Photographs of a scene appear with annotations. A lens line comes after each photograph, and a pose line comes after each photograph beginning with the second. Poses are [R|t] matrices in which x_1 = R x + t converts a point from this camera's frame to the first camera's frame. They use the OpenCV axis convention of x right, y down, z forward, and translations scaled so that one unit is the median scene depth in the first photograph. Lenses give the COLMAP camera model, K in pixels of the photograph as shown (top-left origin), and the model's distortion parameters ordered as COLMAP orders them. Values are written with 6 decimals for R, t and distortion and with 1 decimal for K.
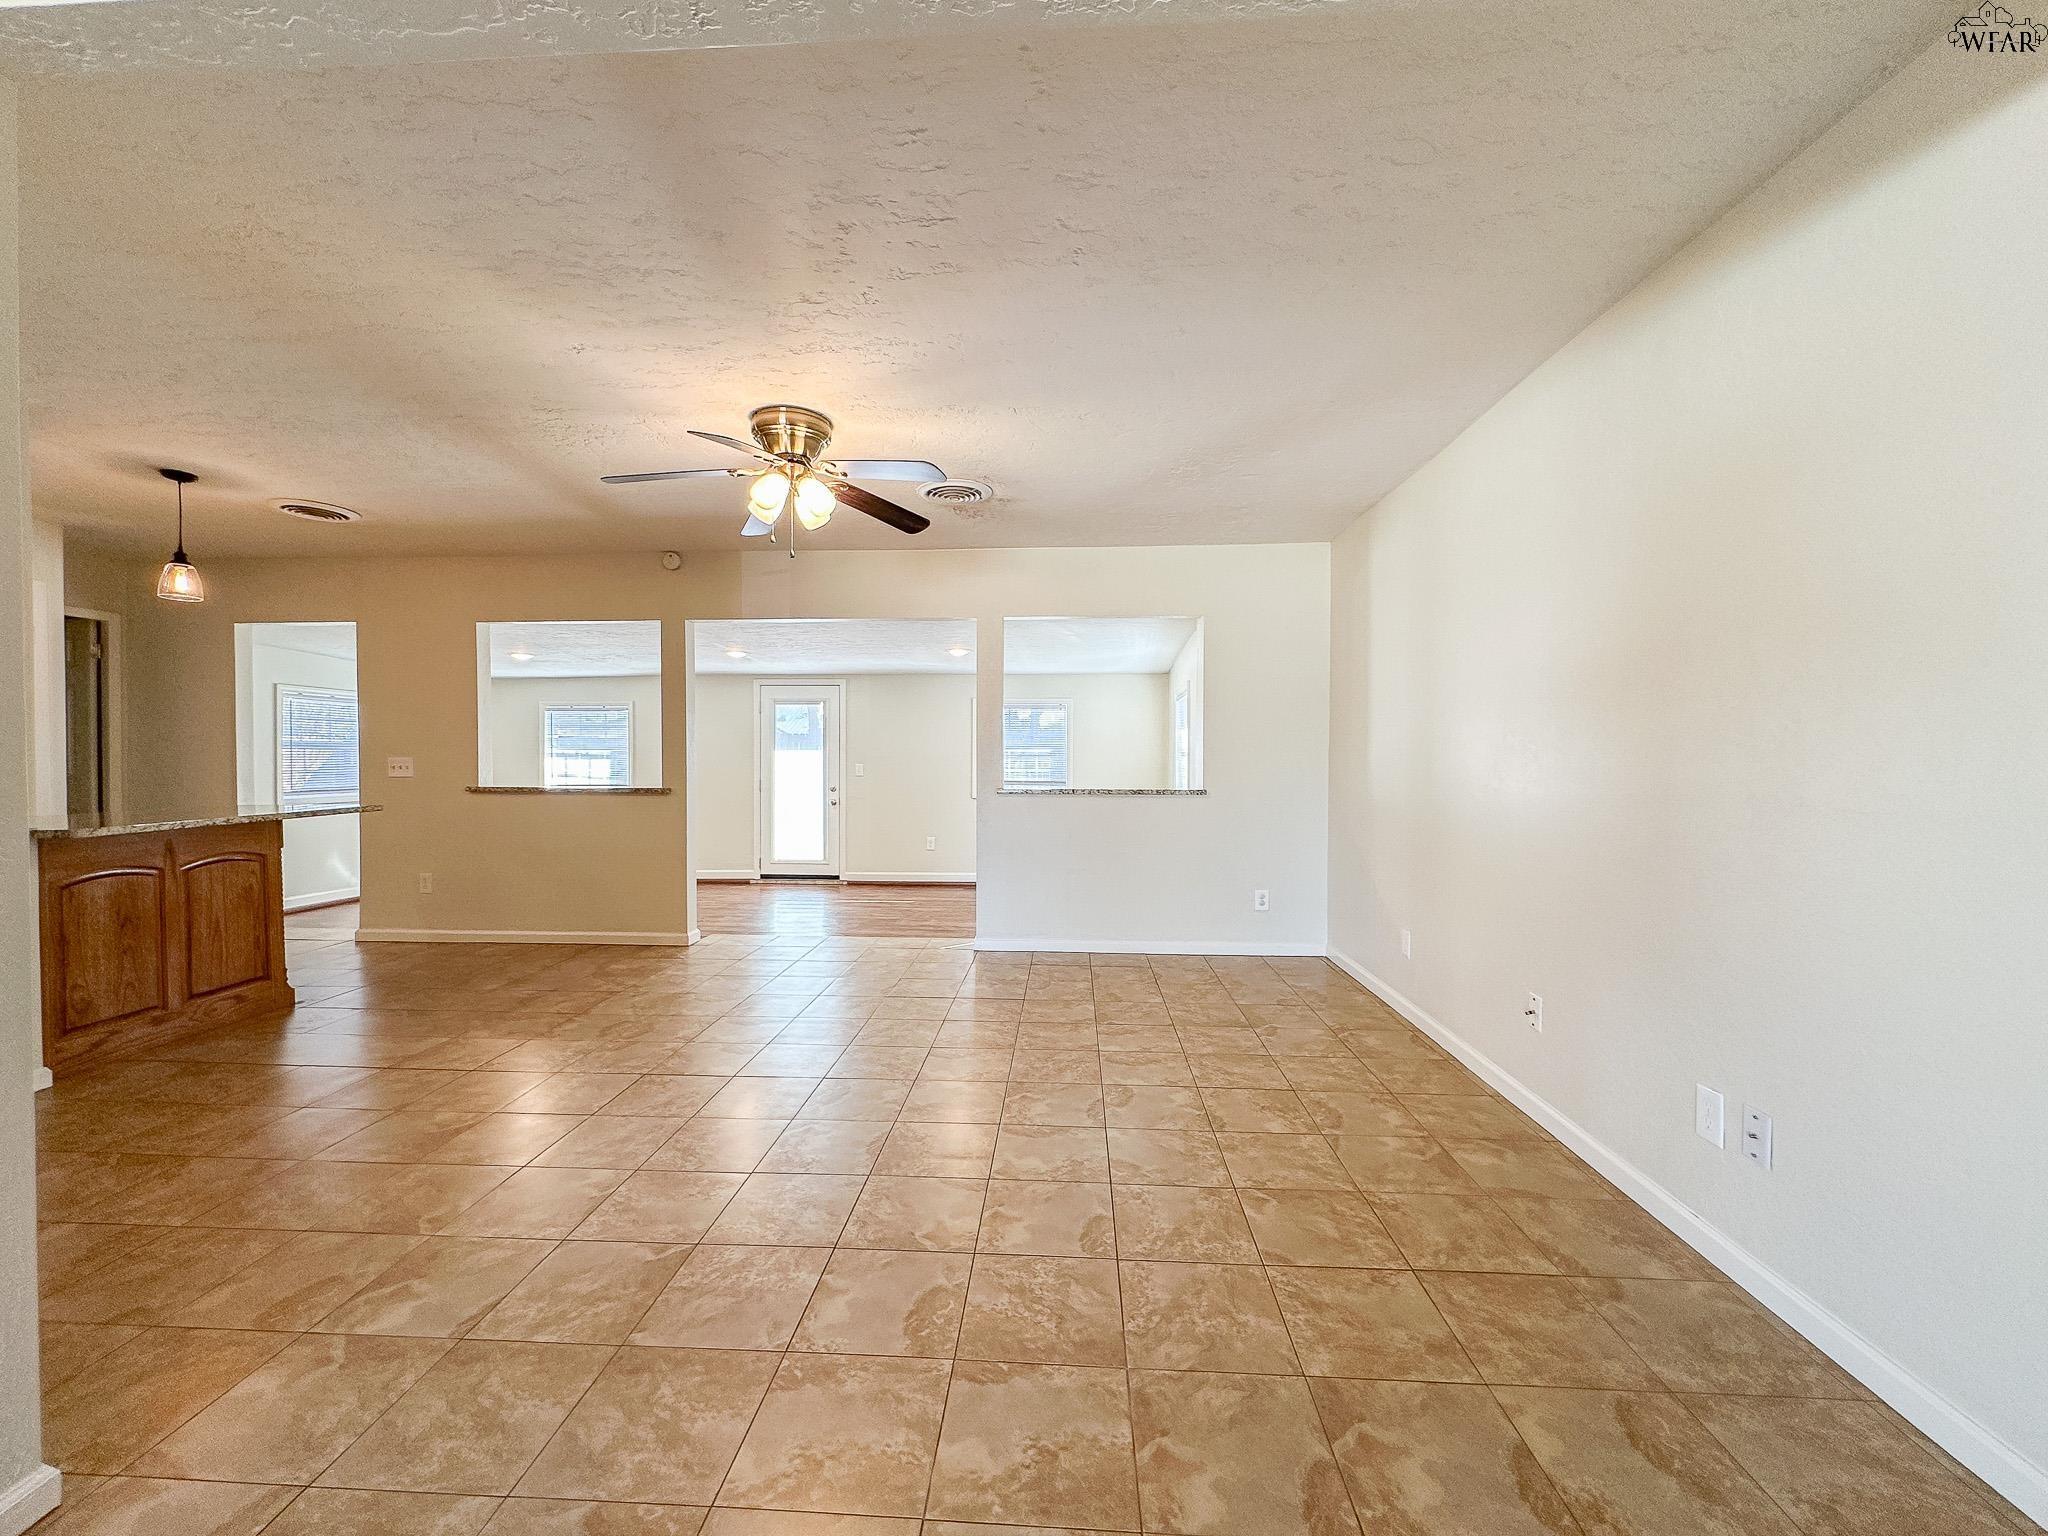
lens RADIAL K [[818.9, 0, 1024.0], [0, 818.9, 768.0], [0, 0, 1]] dist [-0.005805, 0.000087]
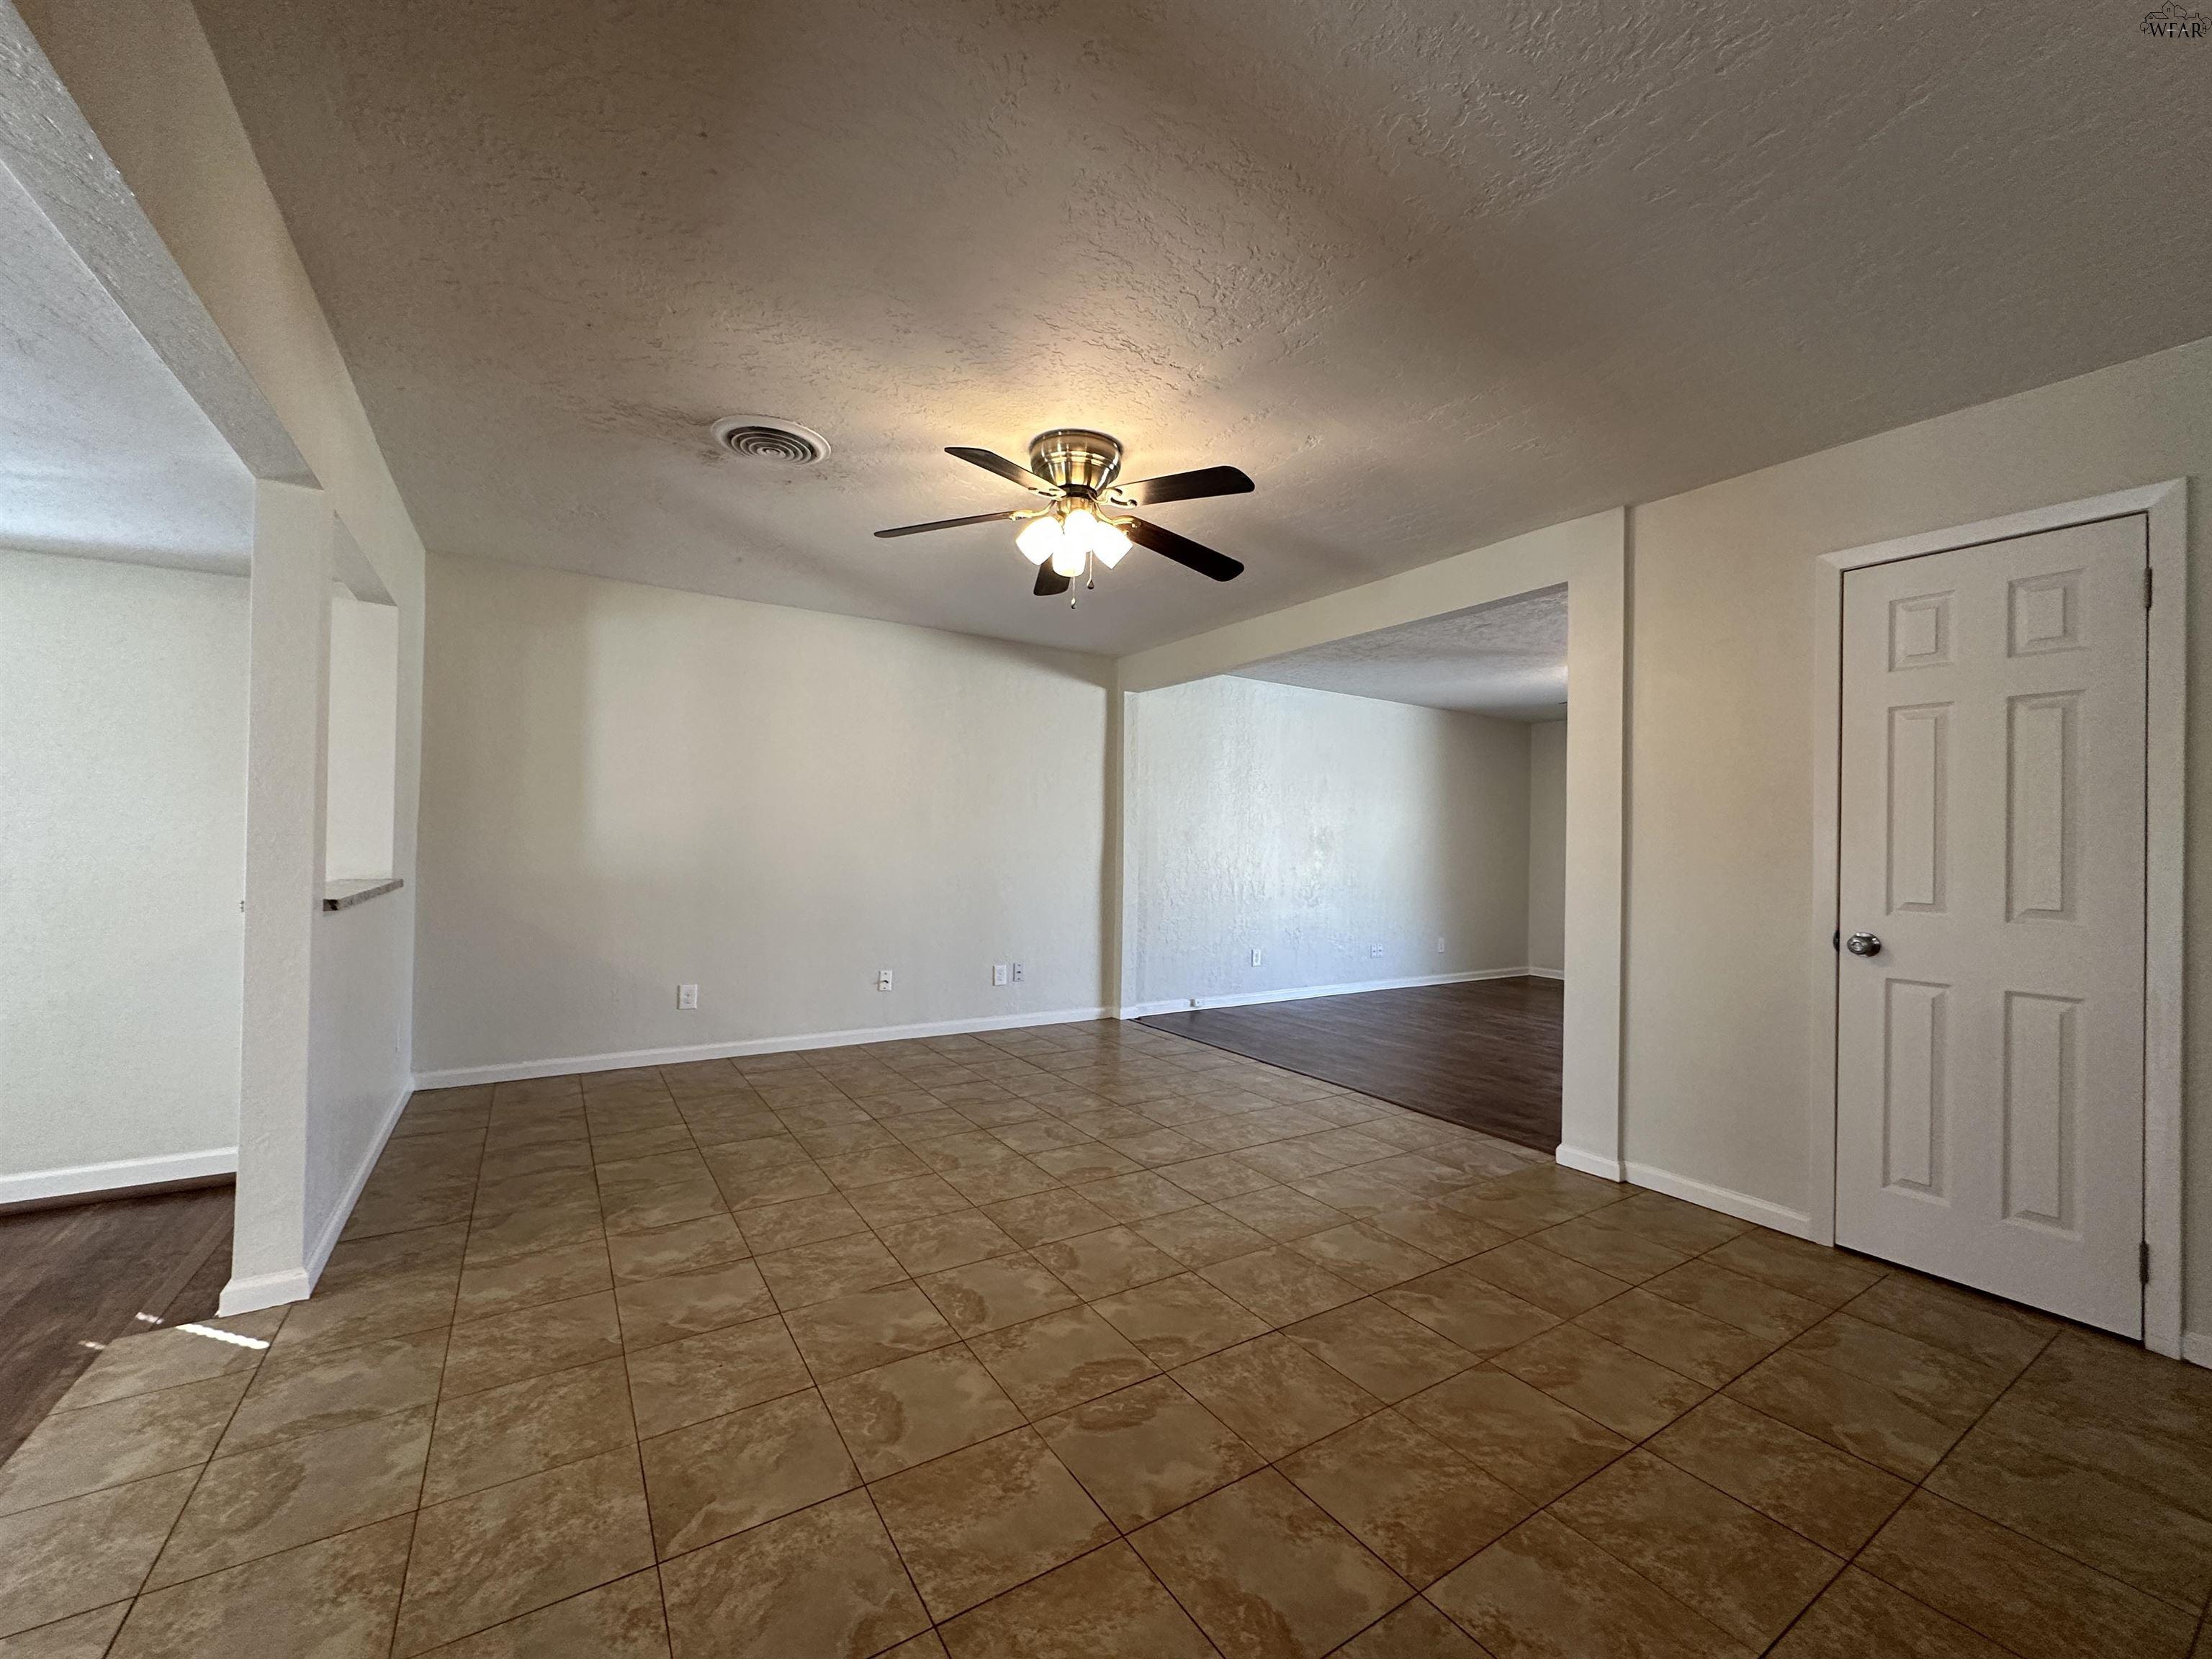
lens RADIAL K [[878.3, 0, 1106.0], [0, 878.3, 829.5], [0, 0, 1]] dist [-0.003990, 0.000353]
pose [[-0.588635, 0.001038, 0.808398, -0.821189], [-0.007504, 0.999949, -0.006748, -0.015934], [-0.808364, -0.010038, -0.588597, 1.185183]]
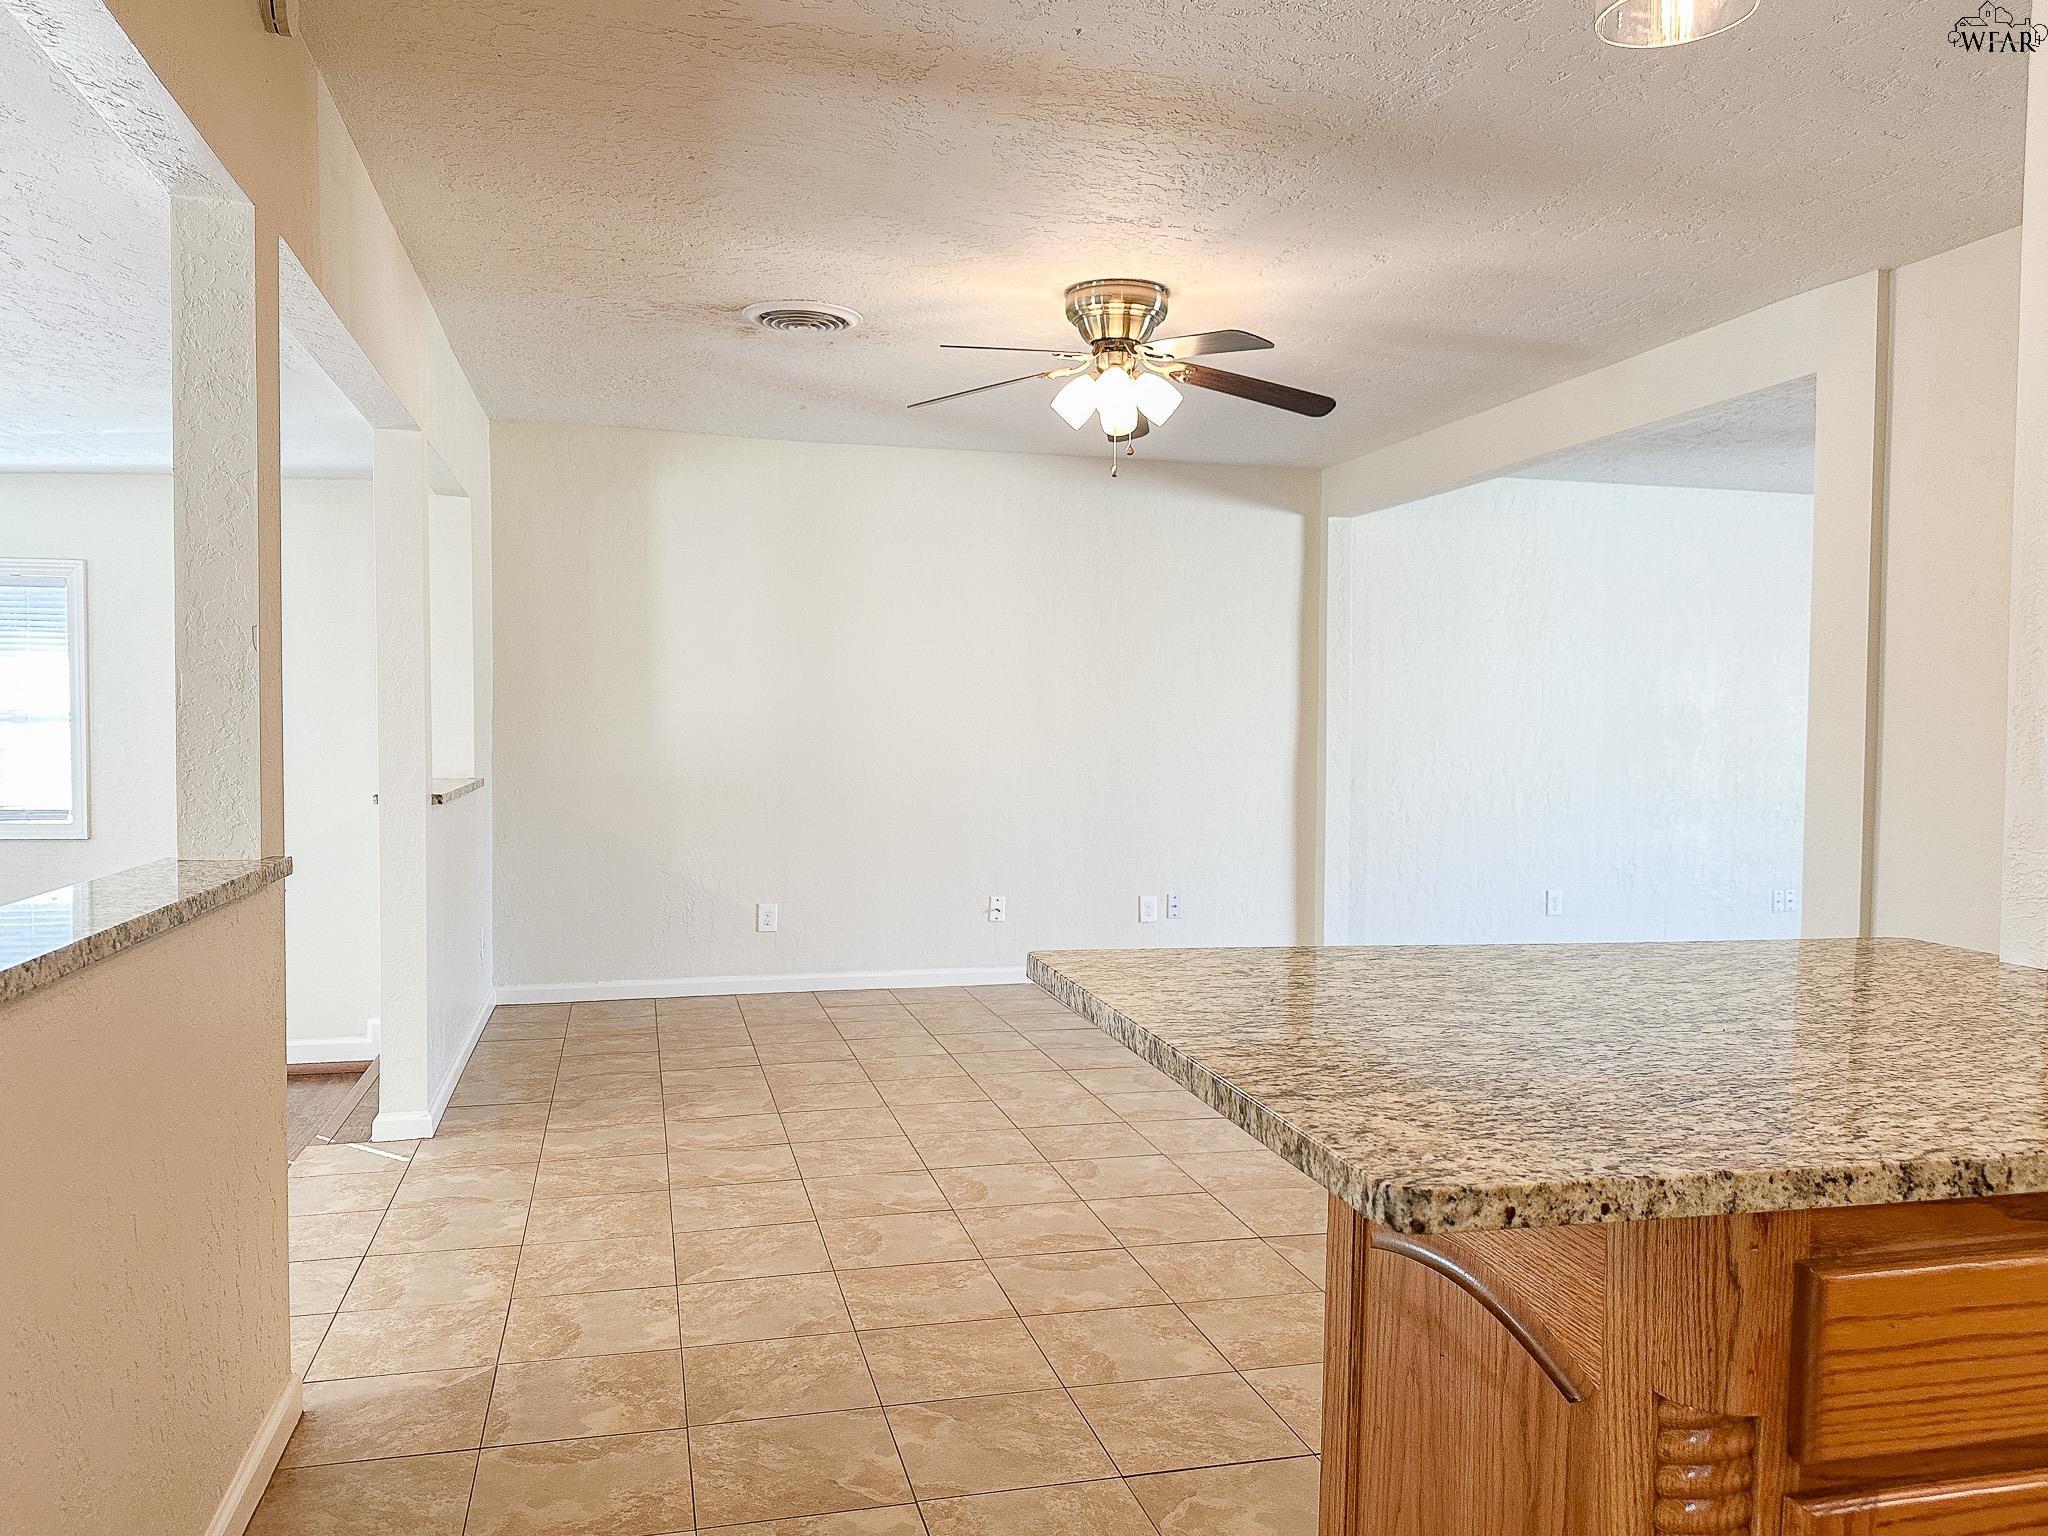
lens RADIAL K [[1497.9, 0, 1034.5], [0, 1497.9, 772.7], [0, 0, 1]] dist [0.167086, -0.384228]
pose [[-0.311925, -0.036504, 0.949405, -1.266259], [0.003956, 0.999203, 0.039719, -0.028904], [-0.950099, 0.016145, -0.311532, 1.189002]]
